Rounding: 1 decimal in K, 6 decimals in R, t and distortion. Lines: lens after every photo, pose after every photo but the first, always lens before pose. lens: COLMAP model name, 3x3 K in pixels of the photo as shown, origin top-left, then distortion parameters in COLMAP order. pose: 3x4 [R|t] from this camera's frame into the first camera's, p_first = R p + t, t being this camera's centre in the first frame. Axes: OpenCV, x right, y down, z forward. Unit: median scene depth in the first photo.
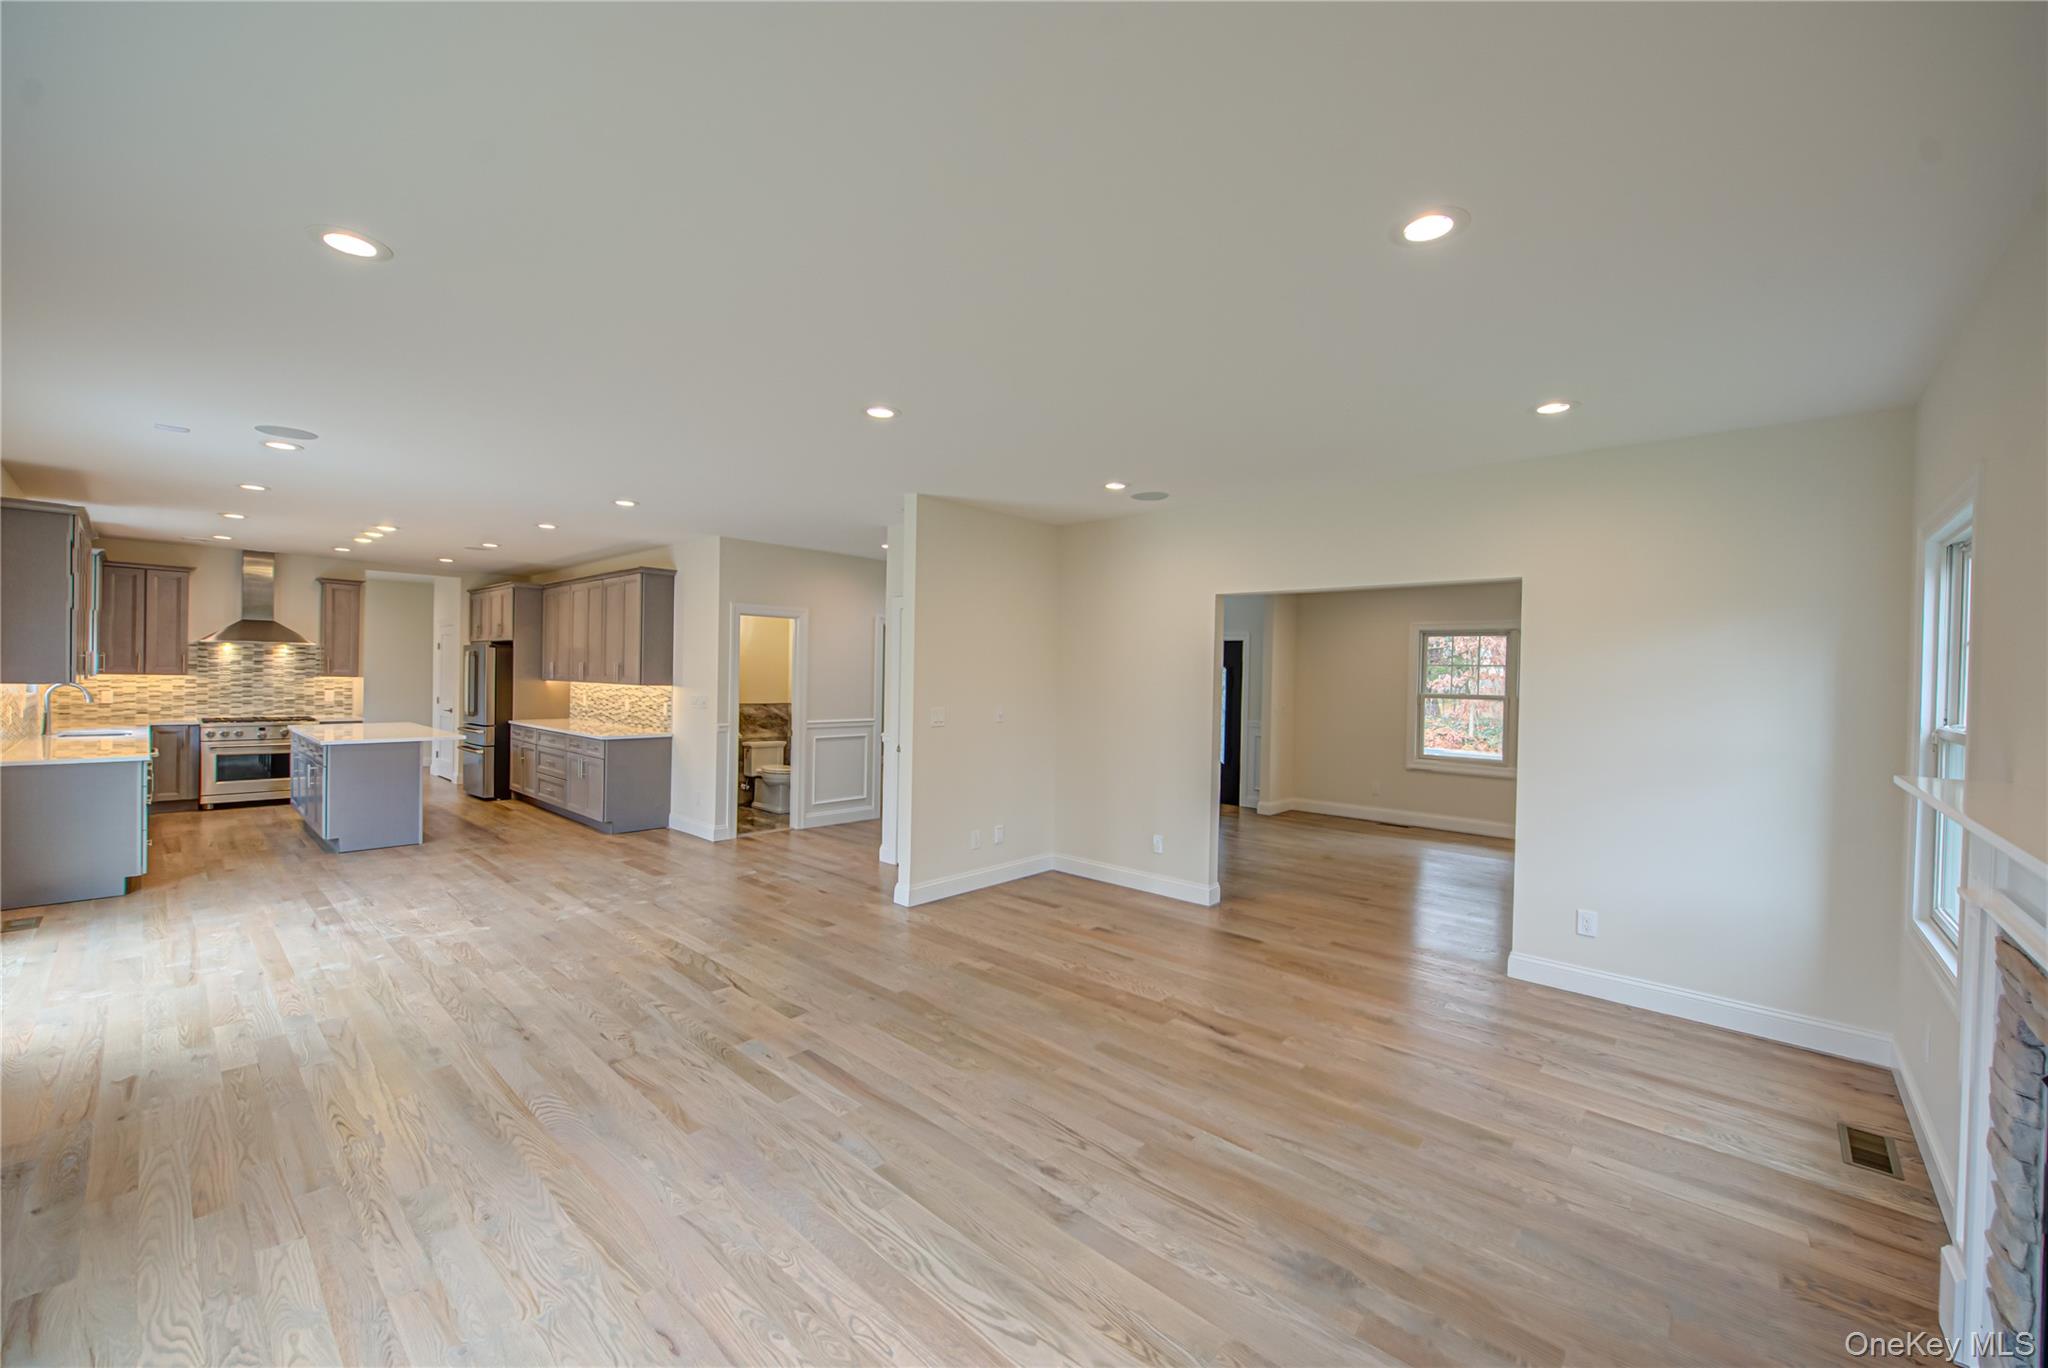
lens RADIAL K [[800.7, 0, 1025.6], [0, 800.7, 684.7], [0, 0, 1]] dist [0.002475, -0.002415]
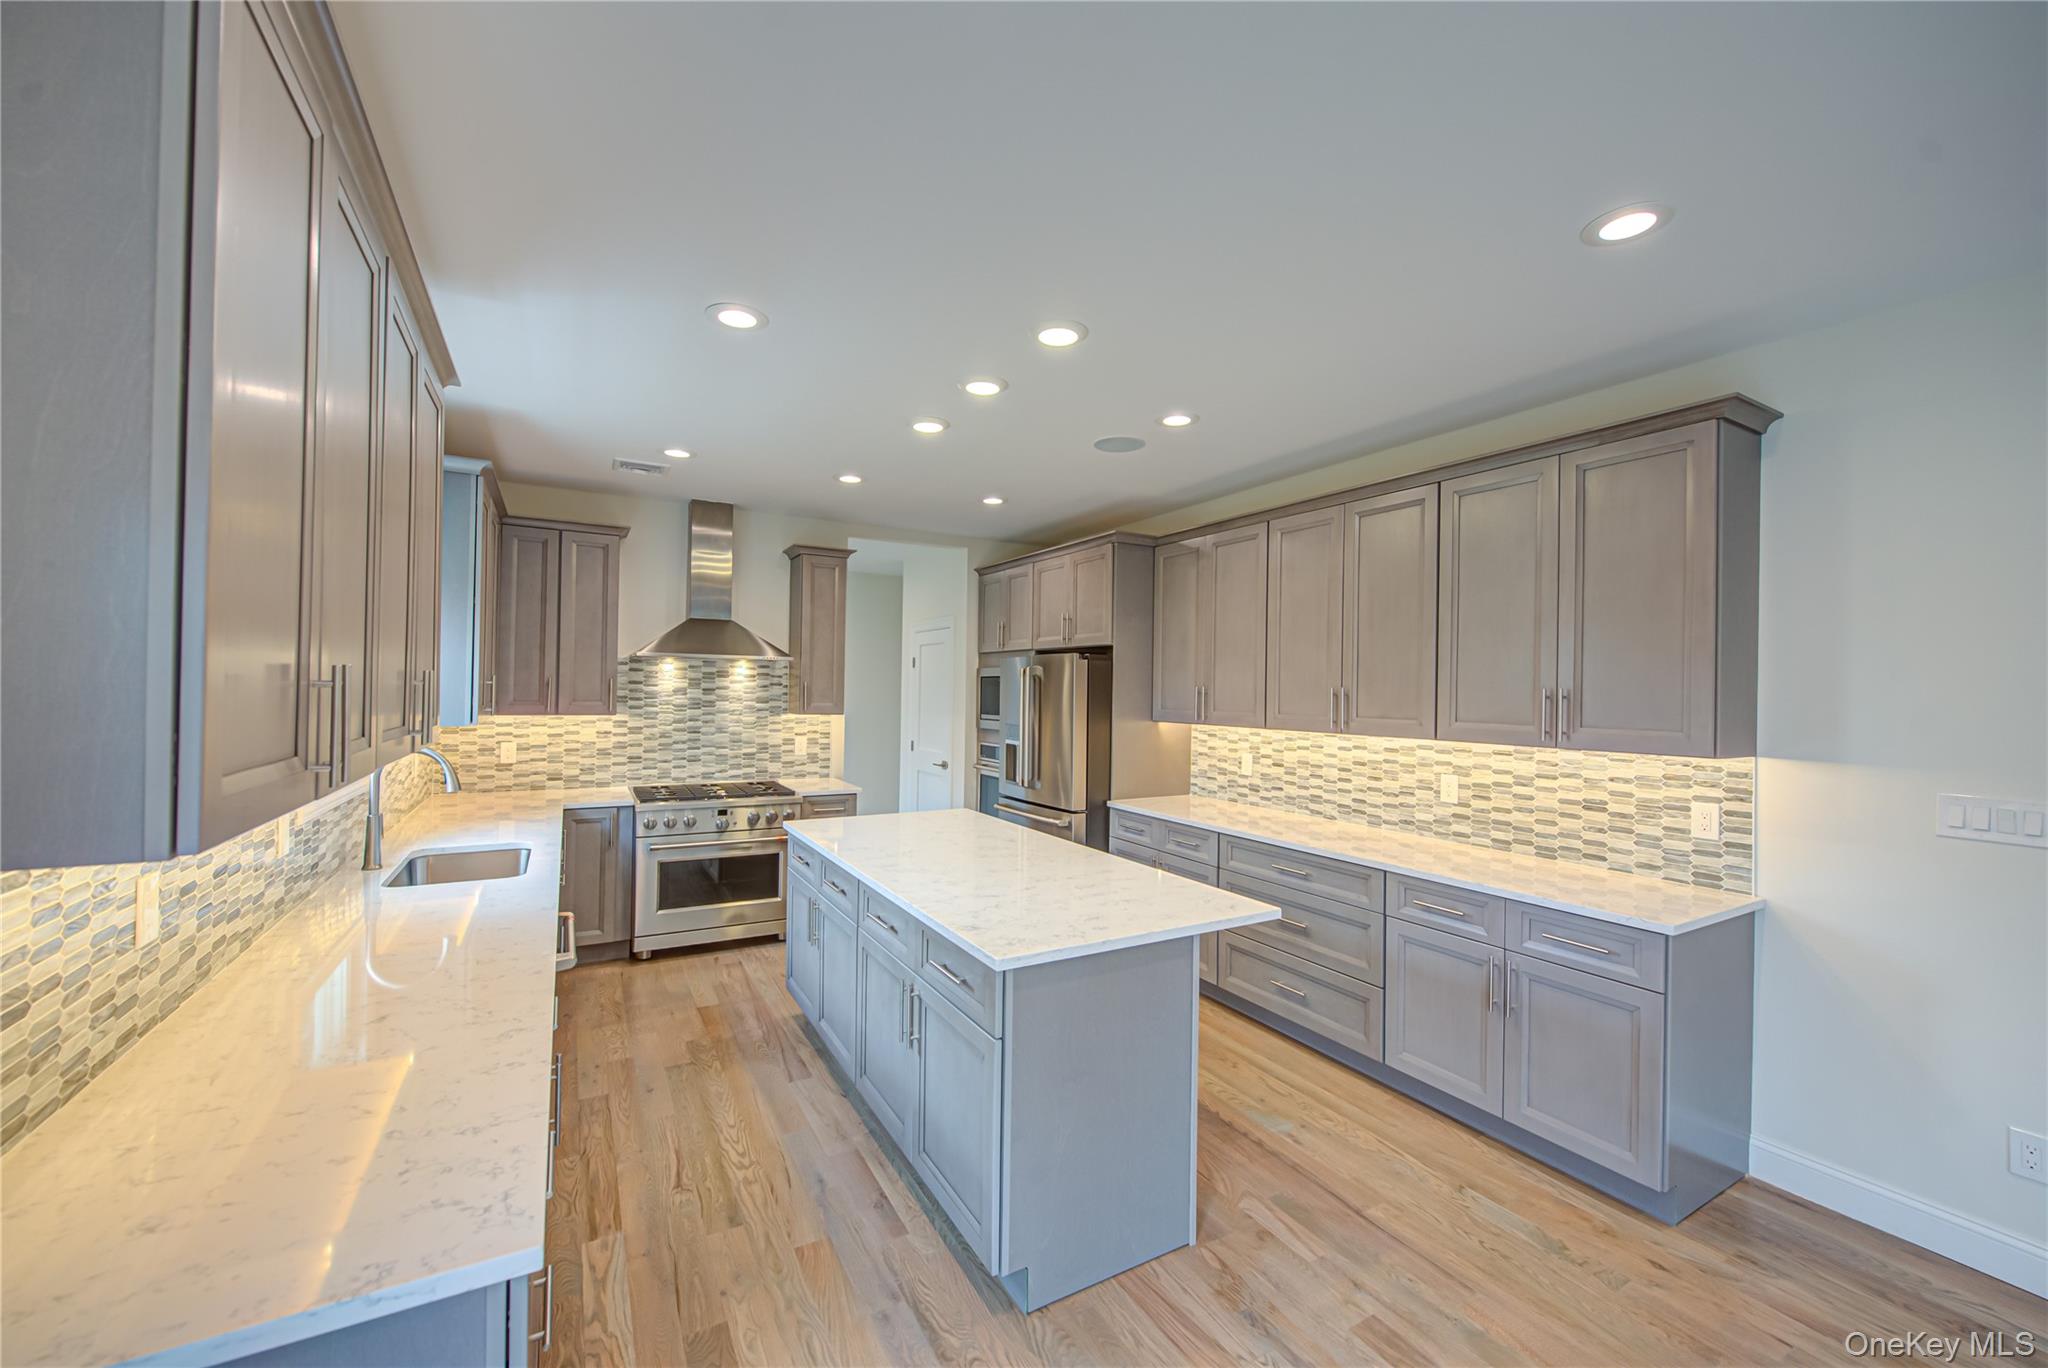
lens RADIAL K [[800.7, 0, 1030.7], [0, 800.7, 684.7], [0, 0, 1]] dist [0.002475, -0.002415]
pose [[0.950087, -0.009999, -0.311824, -0.556860], [0.002186, 0.999675, -0.025397, -0.017275], [0.311976, 0.023448, 0.949800, 0.519923]]
